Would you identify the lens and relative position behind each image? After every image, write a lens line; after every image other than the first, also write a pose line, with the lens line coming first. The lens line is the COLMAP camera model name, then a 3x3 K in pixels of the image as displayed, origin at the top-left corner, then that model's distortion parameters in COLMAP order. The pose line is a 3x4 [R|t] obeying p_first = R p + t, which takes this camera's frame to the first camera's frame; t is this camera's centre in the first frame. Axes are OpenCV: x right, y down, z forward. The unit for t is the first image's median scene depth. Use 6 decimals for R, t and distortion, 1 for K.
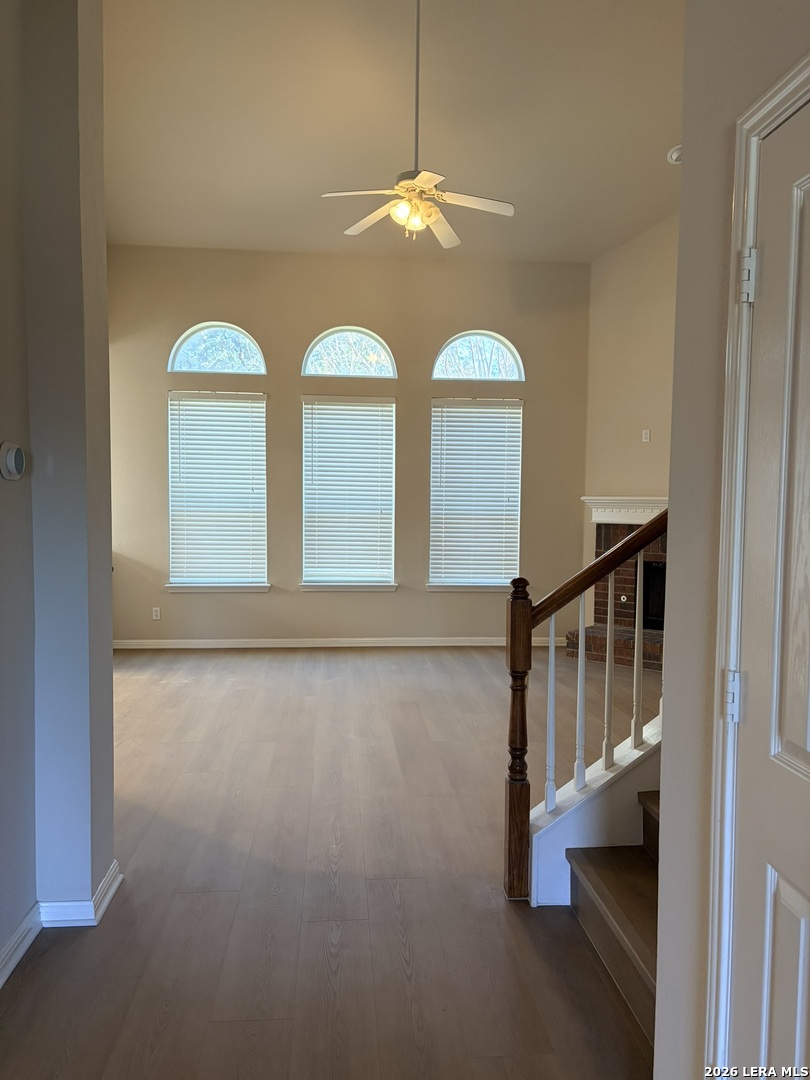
lens RADIAL K [[814.4, 0, 406.7], [0, 814.4, 551.3], [0, 0, 1]] dist [0.036075, -0.003814]
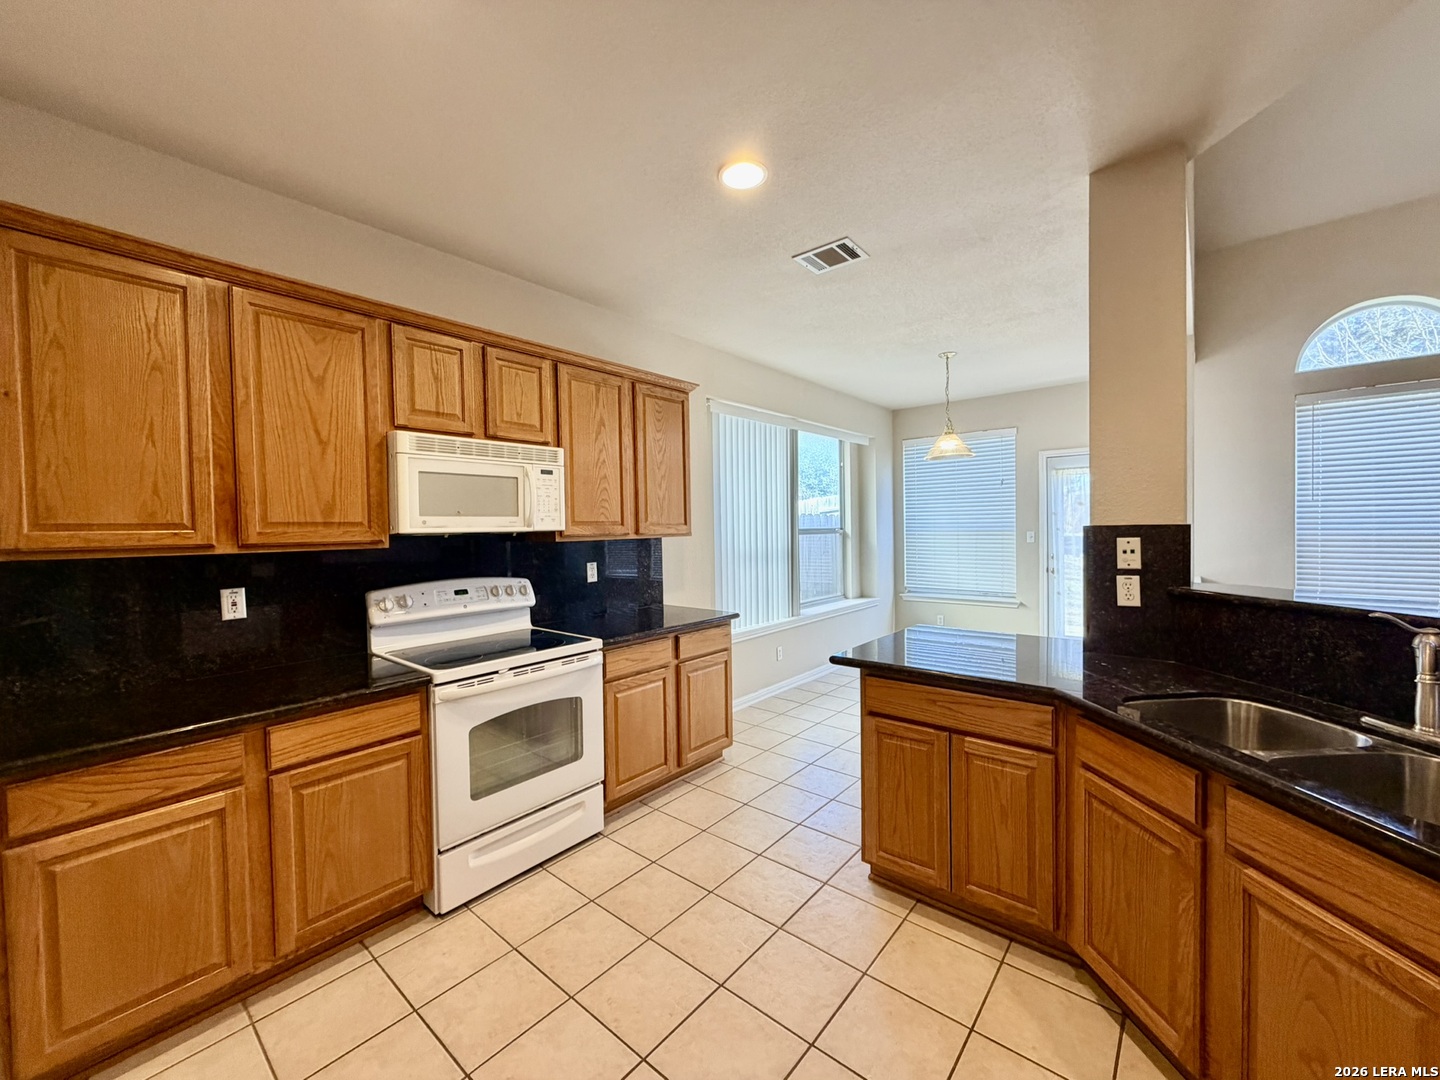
lens RADIAL K [[571.2, 0, 716.3], [0, 571.2, 541.7], [0, 0, 1]] dist [-0.000860, 0.000054]
pose [[0.703061, -0.006886, -0.711097, -0.415909], [-0.018703, 0.999428, -0.028169, -0.019834], [0.710884, 0.033104, 0.702530, 0.217349]]
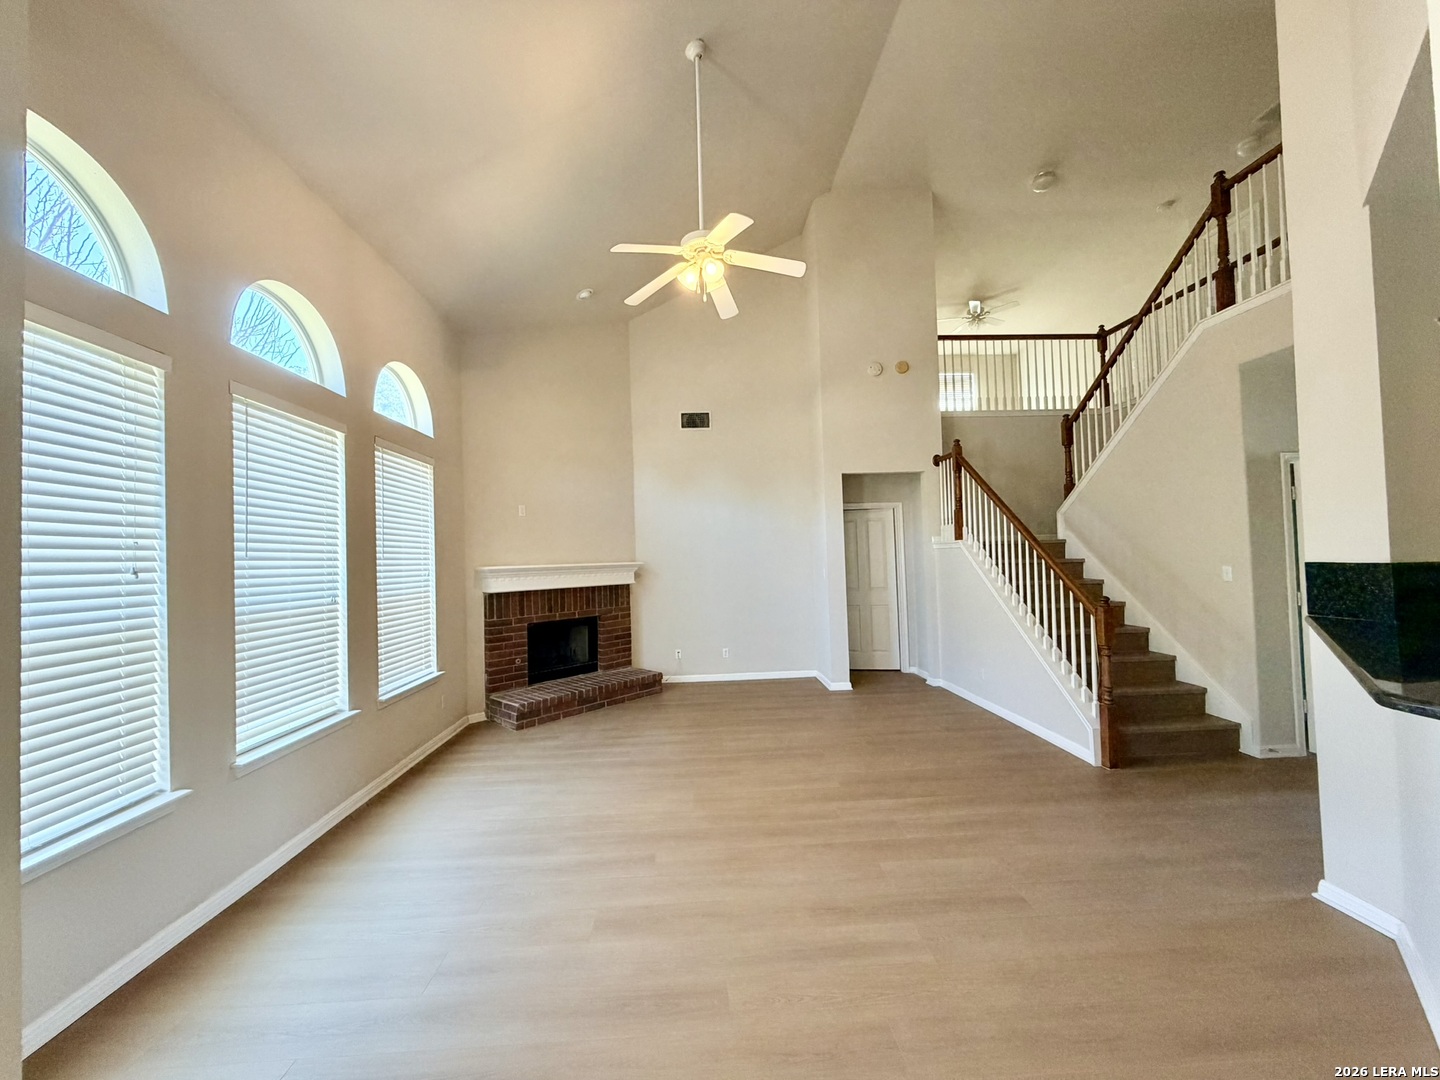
lens RADIAL K [[571.2, 0, 716.3], [0, 571.2, 541.7], [0, 0, 1]] dist [-0.000860, 0.000054]
pose [[0.037395, 0.016380, 0.999166, -0.667439], [0.090130, 0.995735, -0.019697, -0.084522], [-0.995228, 0.090792, 0.035759, 0.999277]]
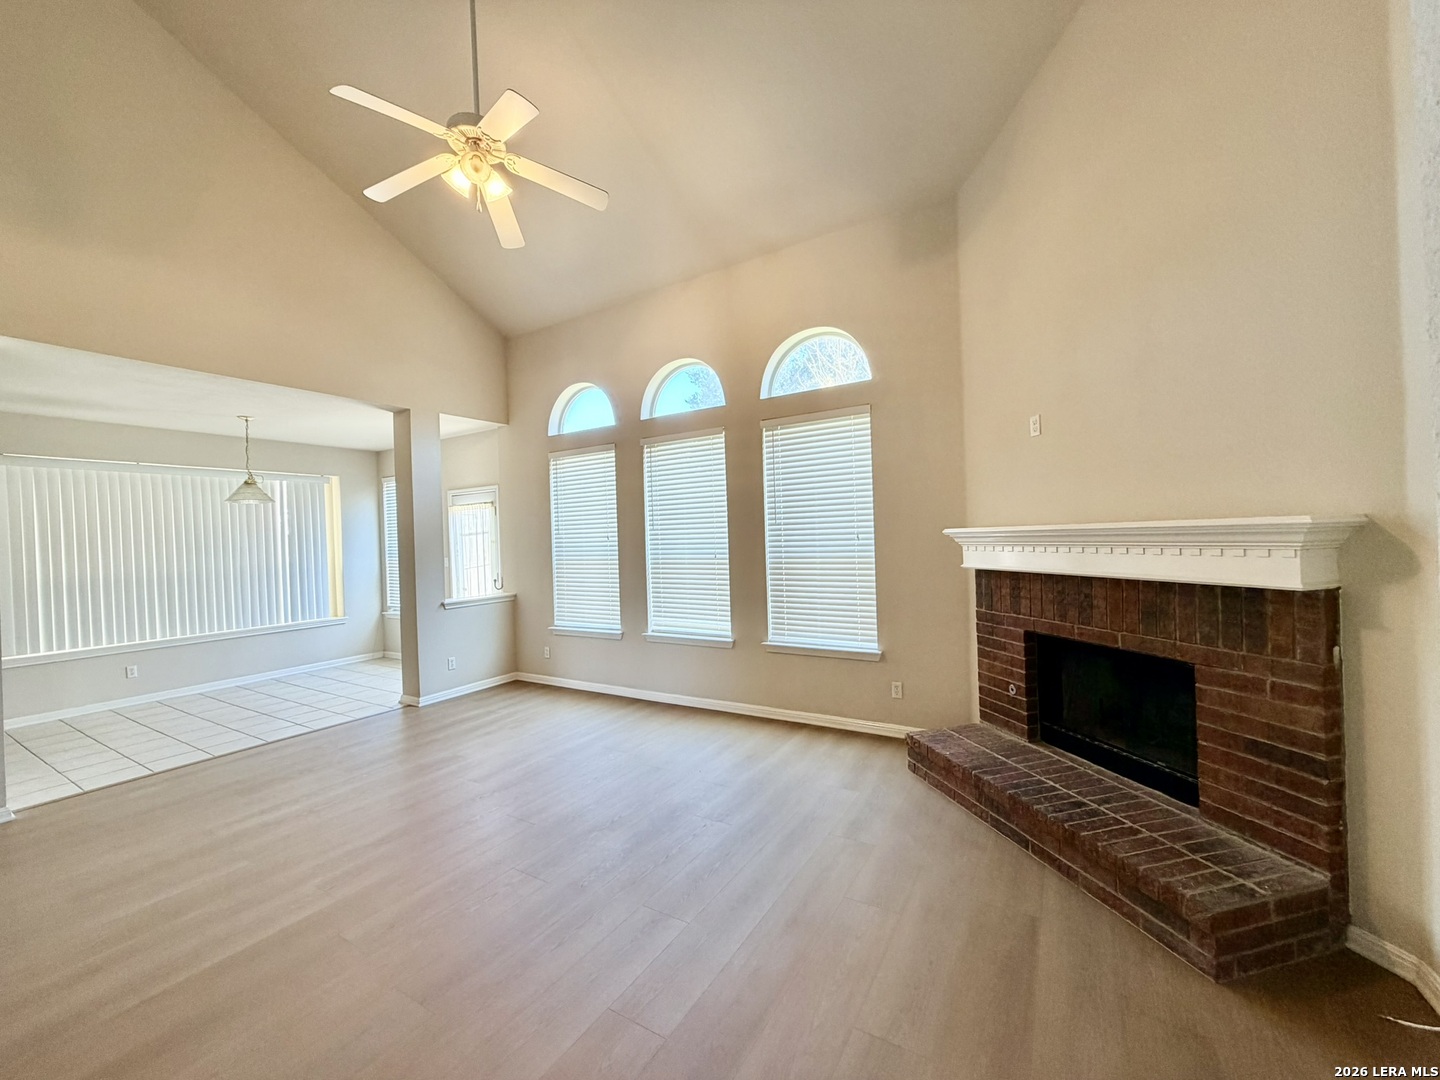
lens RADIAL K [[571.2, 0, 716.3], [0, 571.2, 541.7], [0, 0, 1]] dist [-0.000860, 0.000054]
pose [[0.803343, -0.034429, -0.594520, 0.493566], [0.004779, 0.998668, -0.051376, -0.047622], [0.595497, 0.038432, 0.802438, 0.726977]]
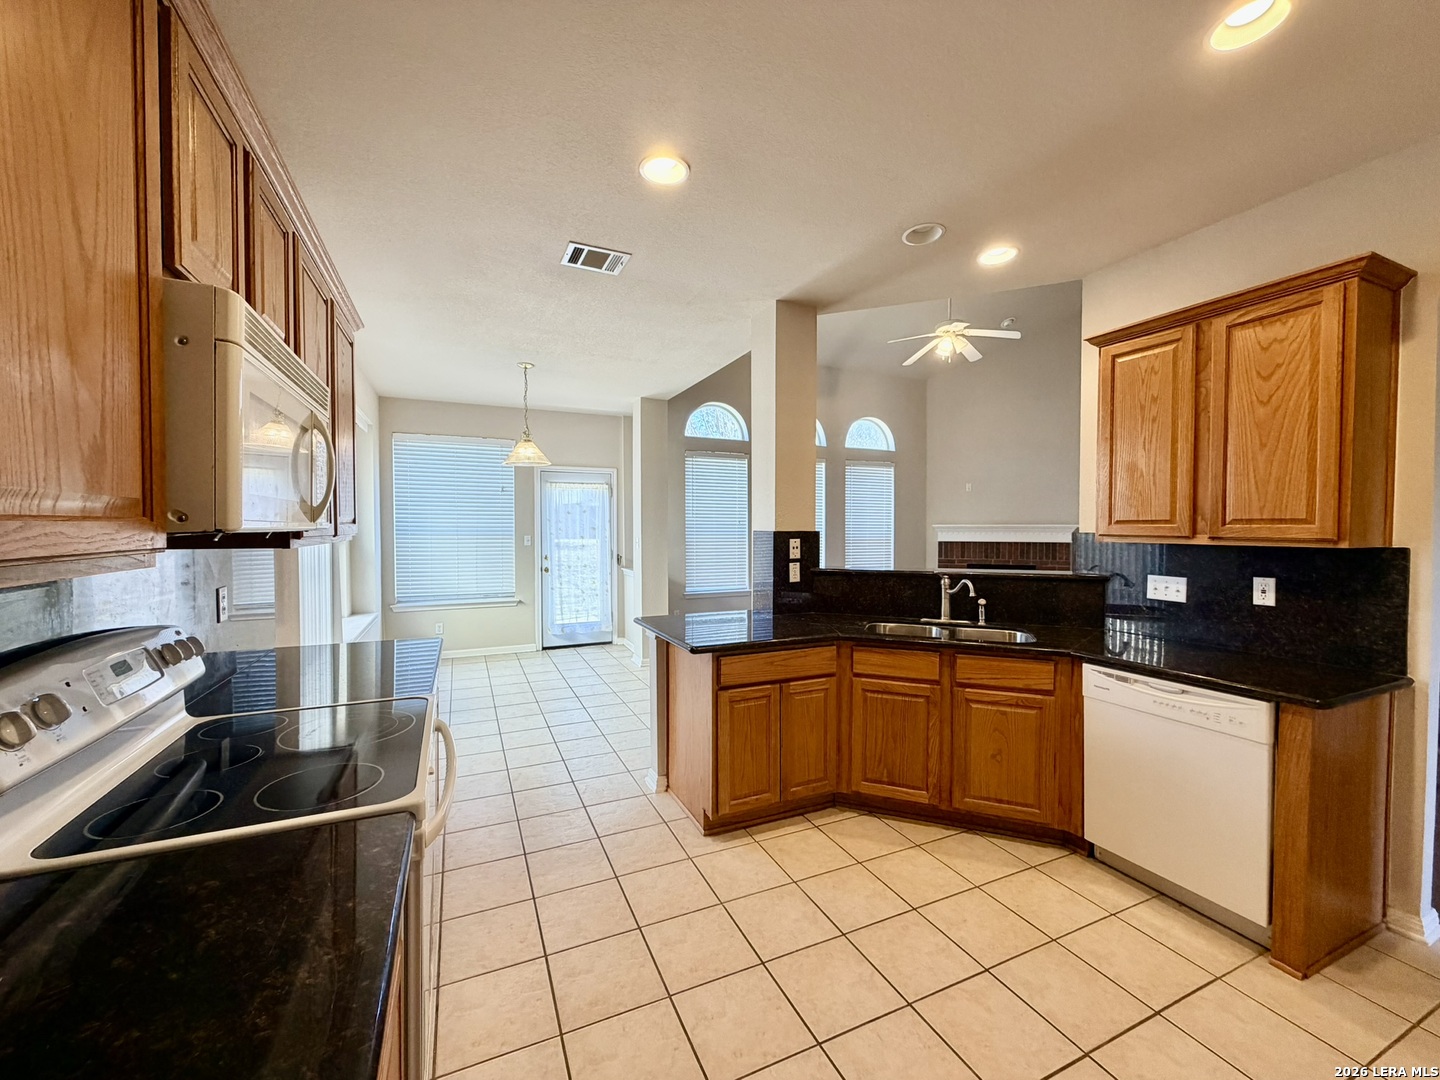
lens RADIAL K [[571.2, 0, 716.3], [0, 571.2, 541.7], [0, 0, 1]] dist [-0.000860, 0.000054]
pose [[0.944279, -0.019441, 0.328572, -0.785957], [0.030923, 0.999079, -0.029754, -0.020011], [-0.327690, 0.038256, 0.944010, 0.131044]]
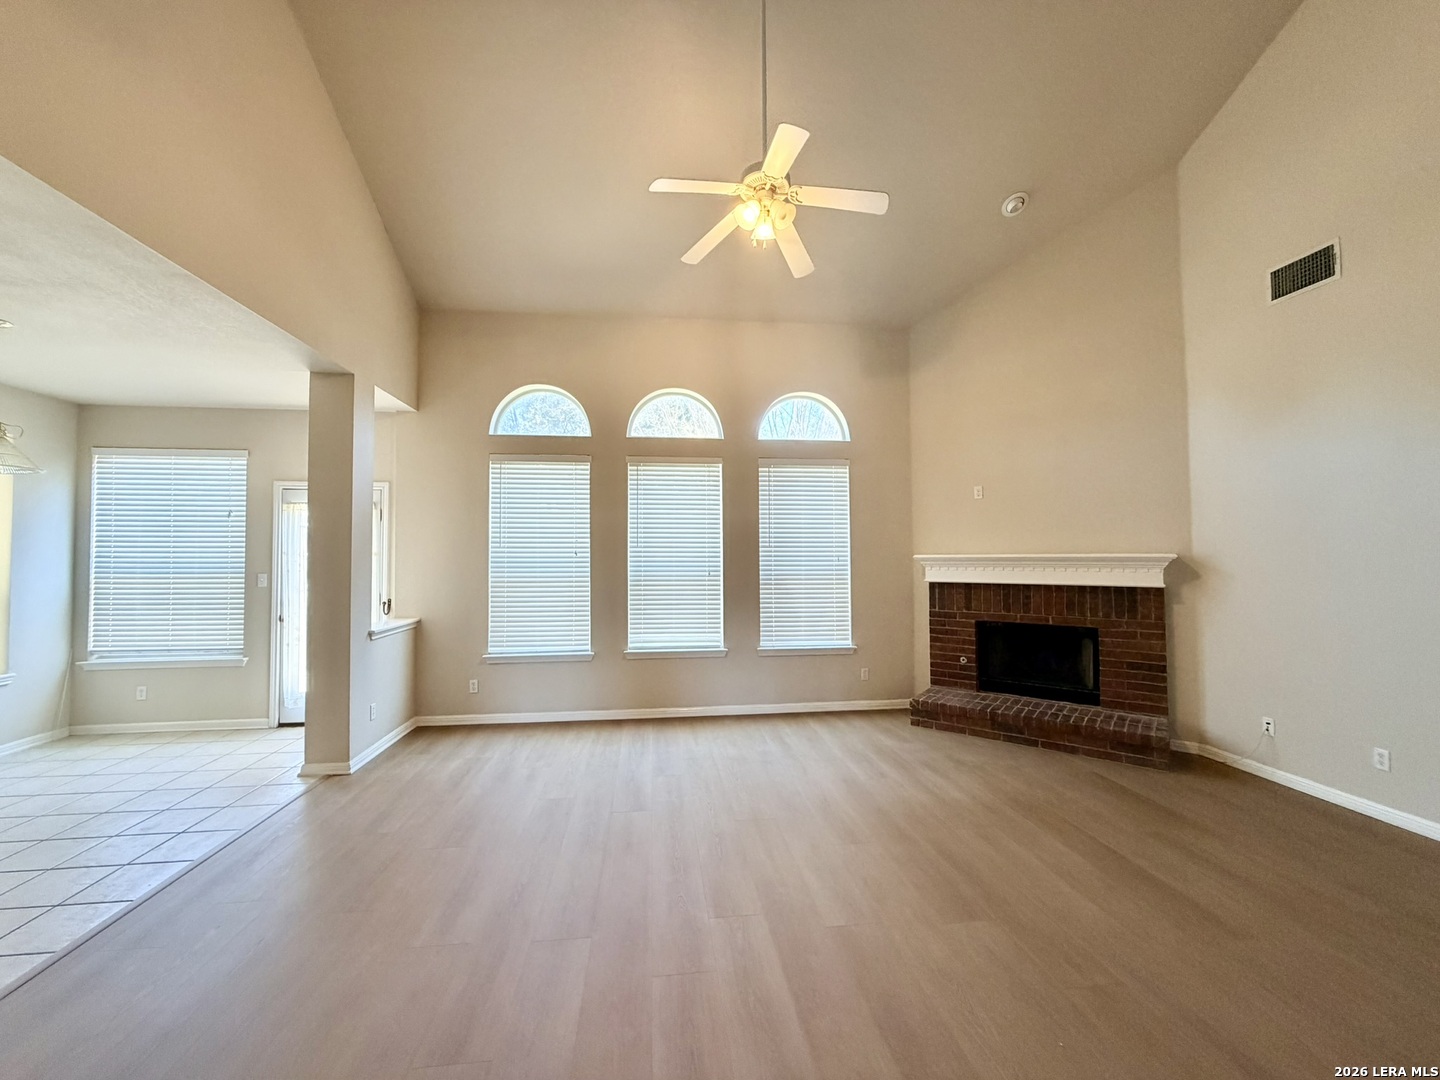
lens RADIAL K [[571.2, 0, 716.3], [0, 571.2, 541.7], [0, 0, 1]] dist [-0.000860, 0.000054]
pose [[0.999480, -0.015787, 0.028120, -0.060194], [0.018230, 0.995879, -0.088839, -0.037822], [-0.026601, 0.089306, 0.995649, 0.461691]]
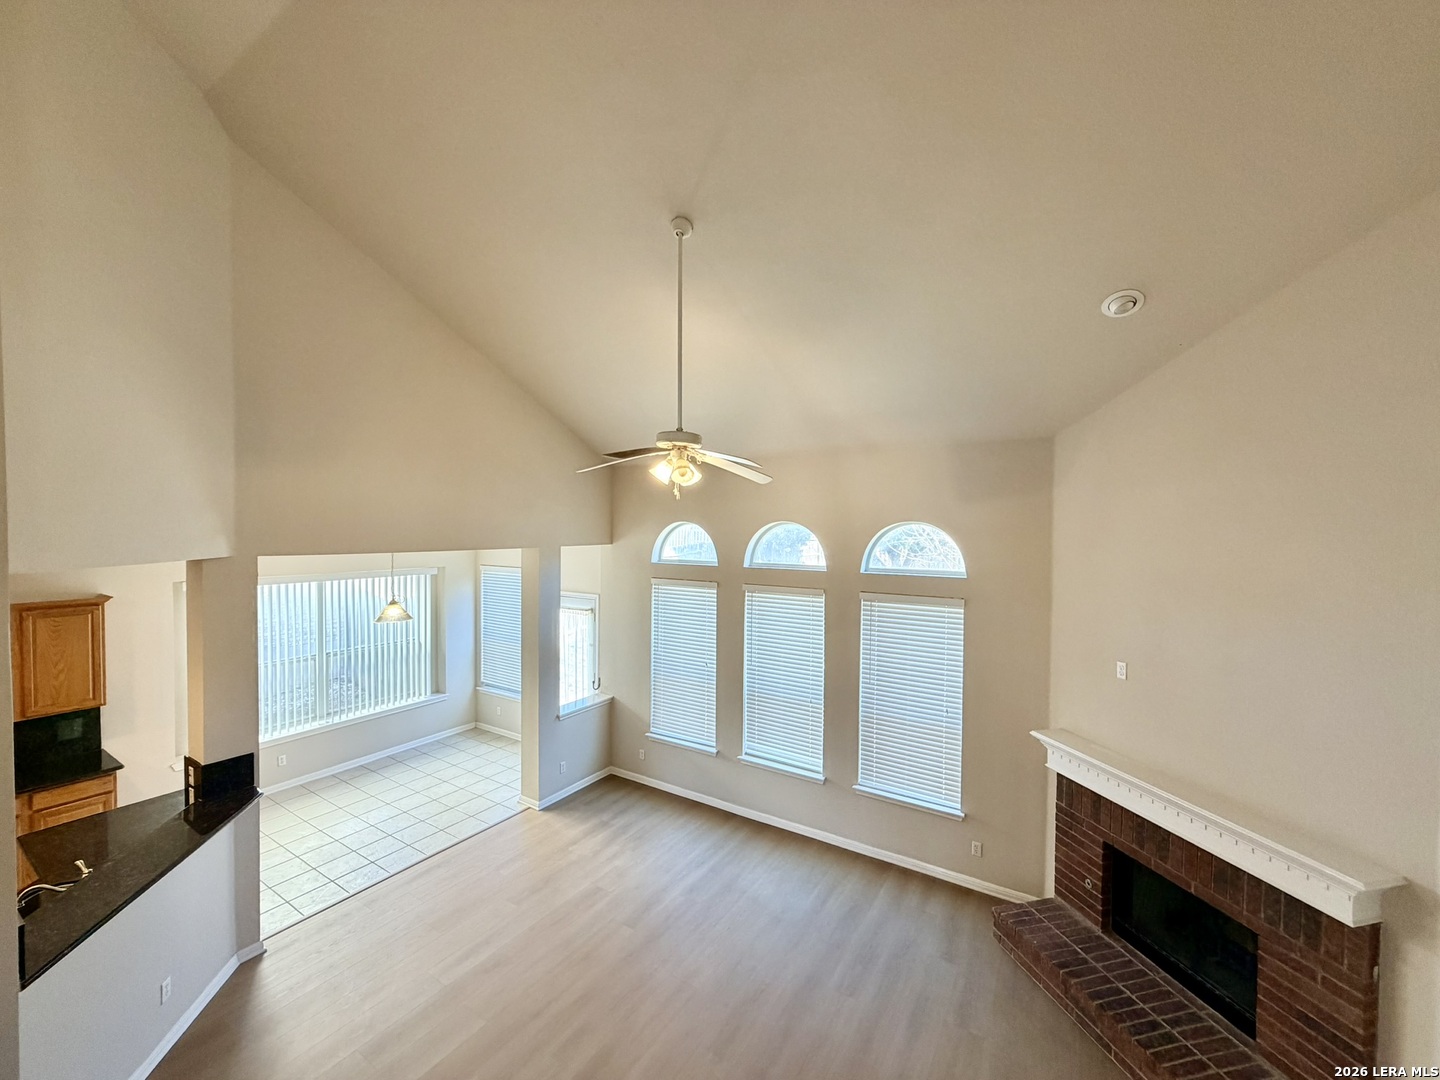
lens RADIAL K [[571.2, 0, 716.3], [0, 571.2, 541.7], [0, 0, 1]] dist [-0.000860, 0.000054]
pose [[0.793587, 0.008537, -0.608397, 0.441114], [-0.036914, 0.998735, -0.034136, -0.316007], [0.607336, 0.049548, 0.792899, 0.522335]]
